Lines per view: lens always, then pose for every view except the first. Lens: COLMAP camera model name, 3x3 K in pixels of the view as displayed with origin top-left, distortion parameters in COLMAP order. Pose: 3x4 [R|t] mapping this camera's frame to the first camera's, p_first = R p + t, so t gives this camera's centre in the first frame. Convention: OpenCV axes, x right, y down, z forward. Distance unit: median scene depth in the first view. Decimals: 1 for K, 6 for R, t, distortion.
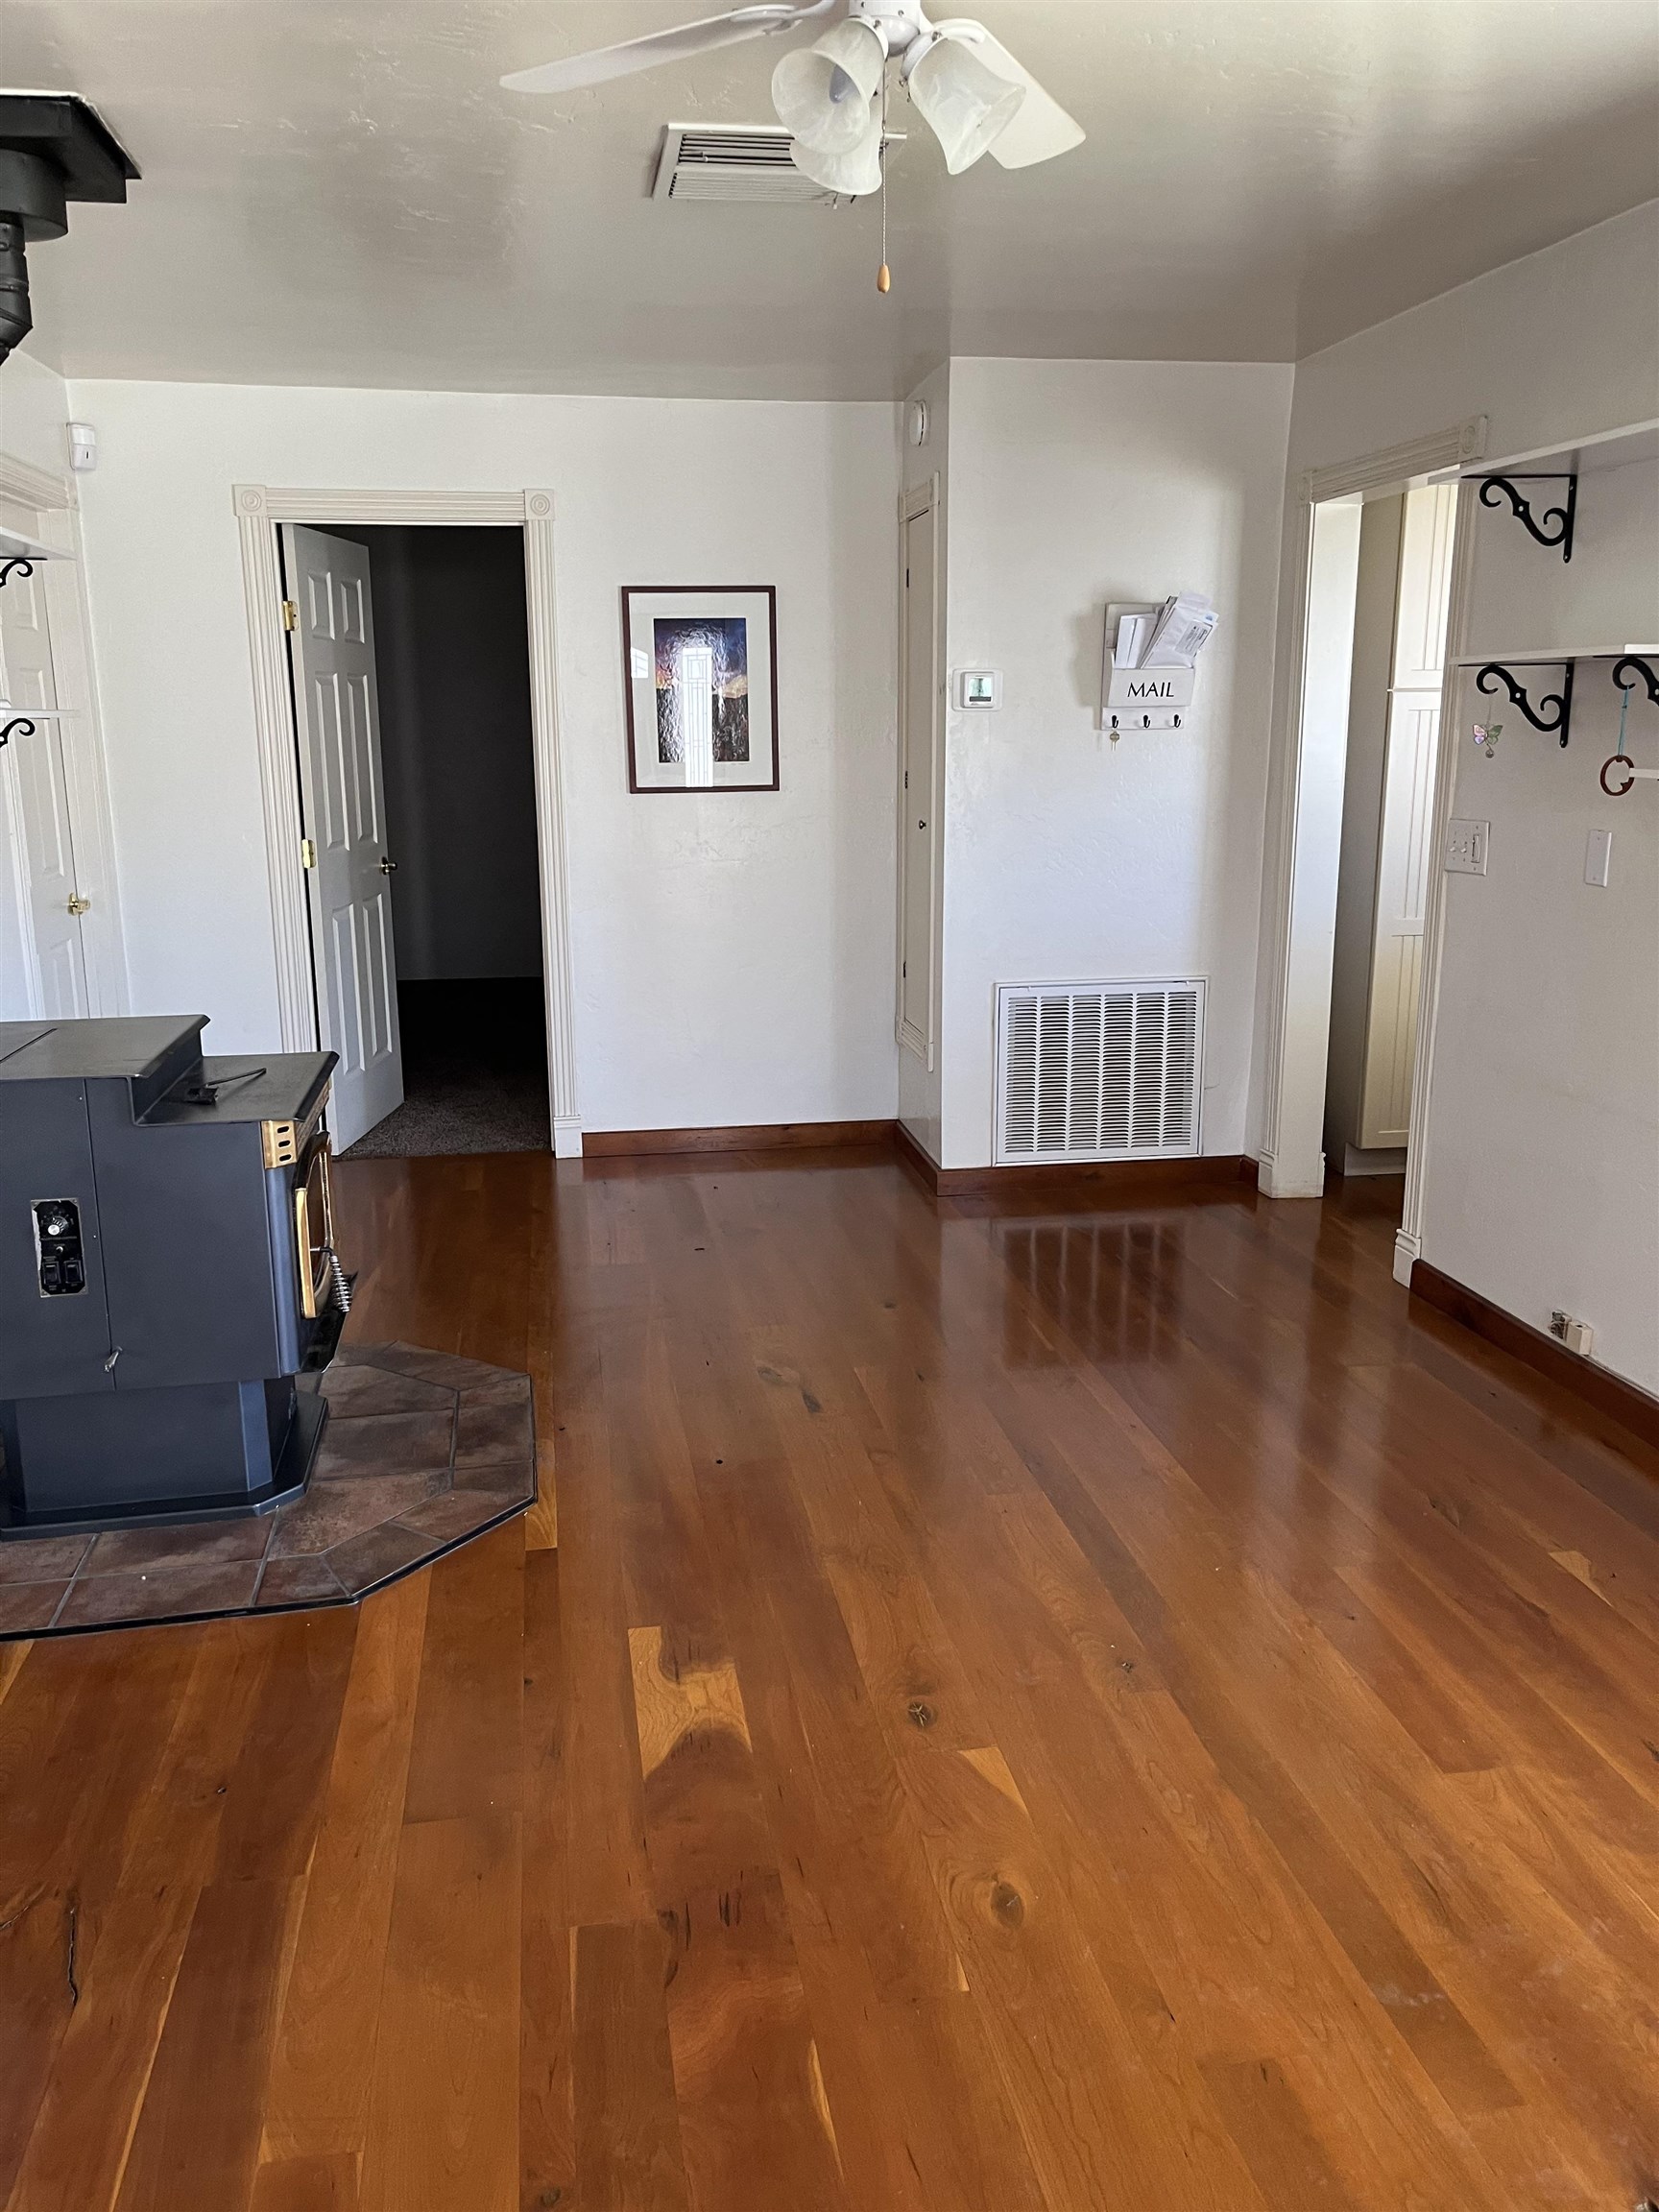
lens RADIAL K [[1669.8, 0, 828.6], [0, 1669.8, 1104.6], [0, 0, 1]] dist [-0.000181, -0.000596]
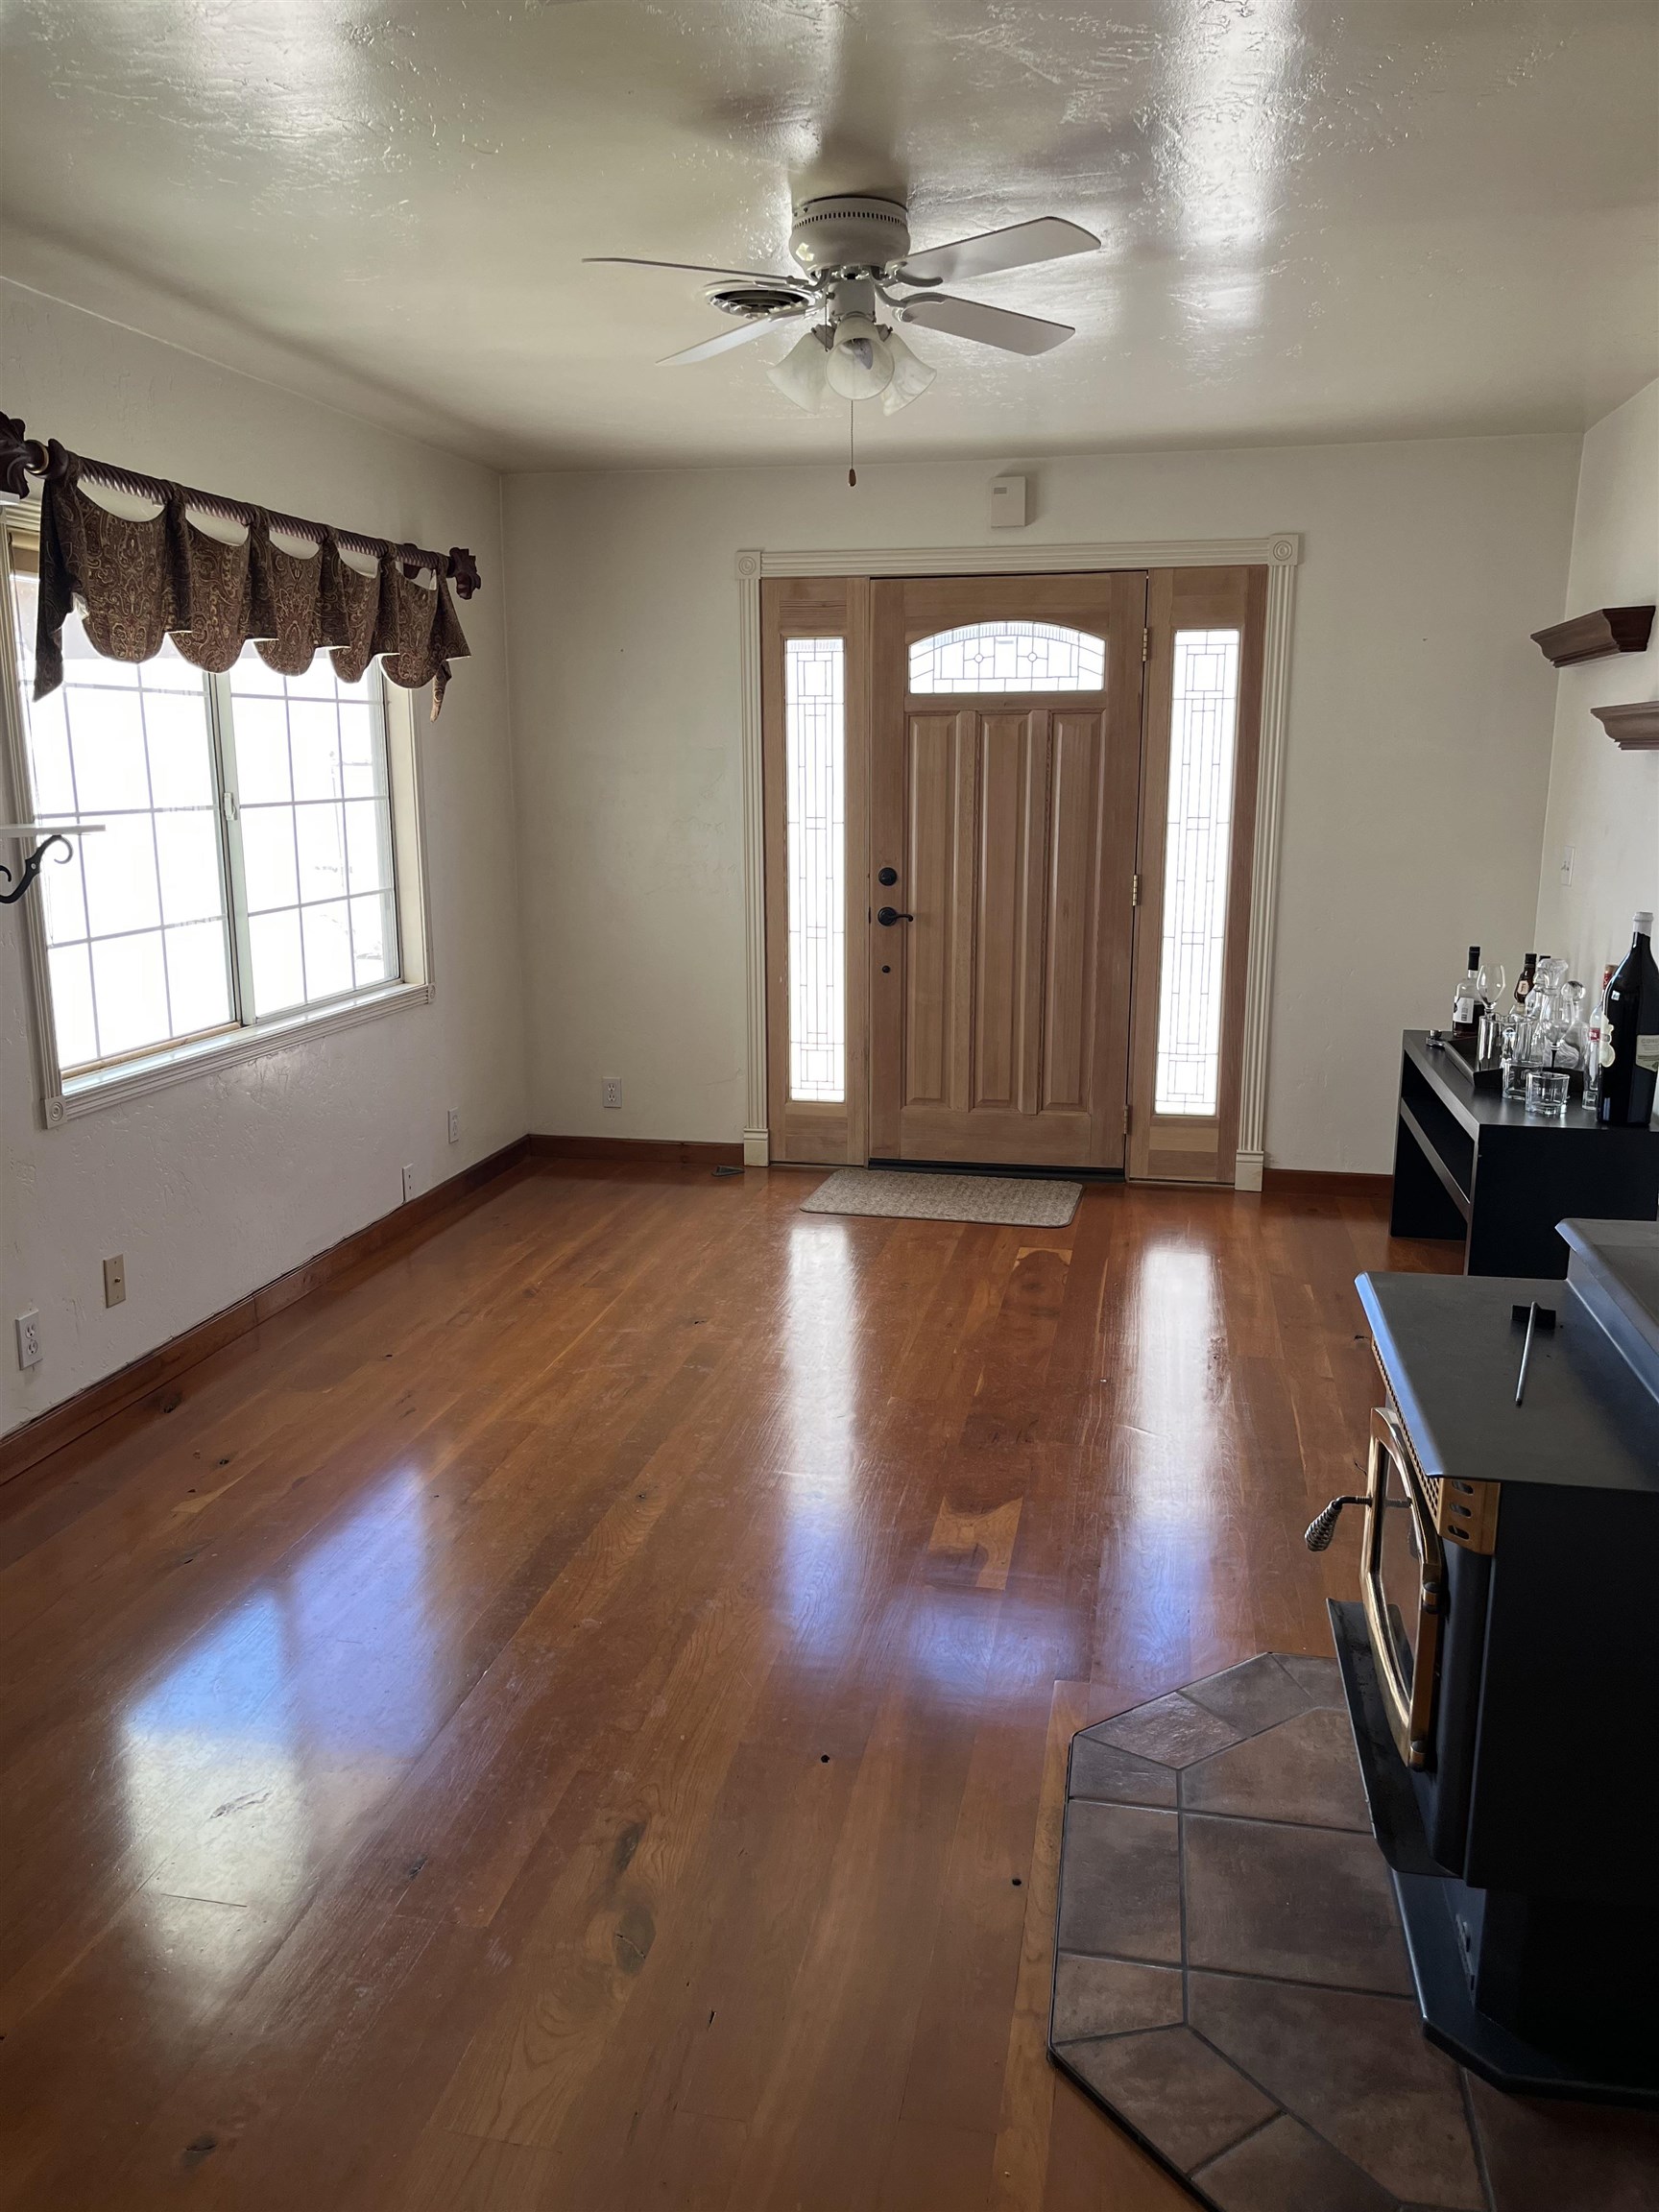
lens RADIAL K [[1669.8, 0, 827.8], [0, 1669.8, 1109.0], [0, 0, 1]] dist [-0.000181, -0.000596]
pose [[-0.932693, -0.060904, 0.355491, -0.432241], [0.094743, 0.909654, 0.404418, -0.486563], [-0.348004, 0.410878, -0.842658, 2.070199]]
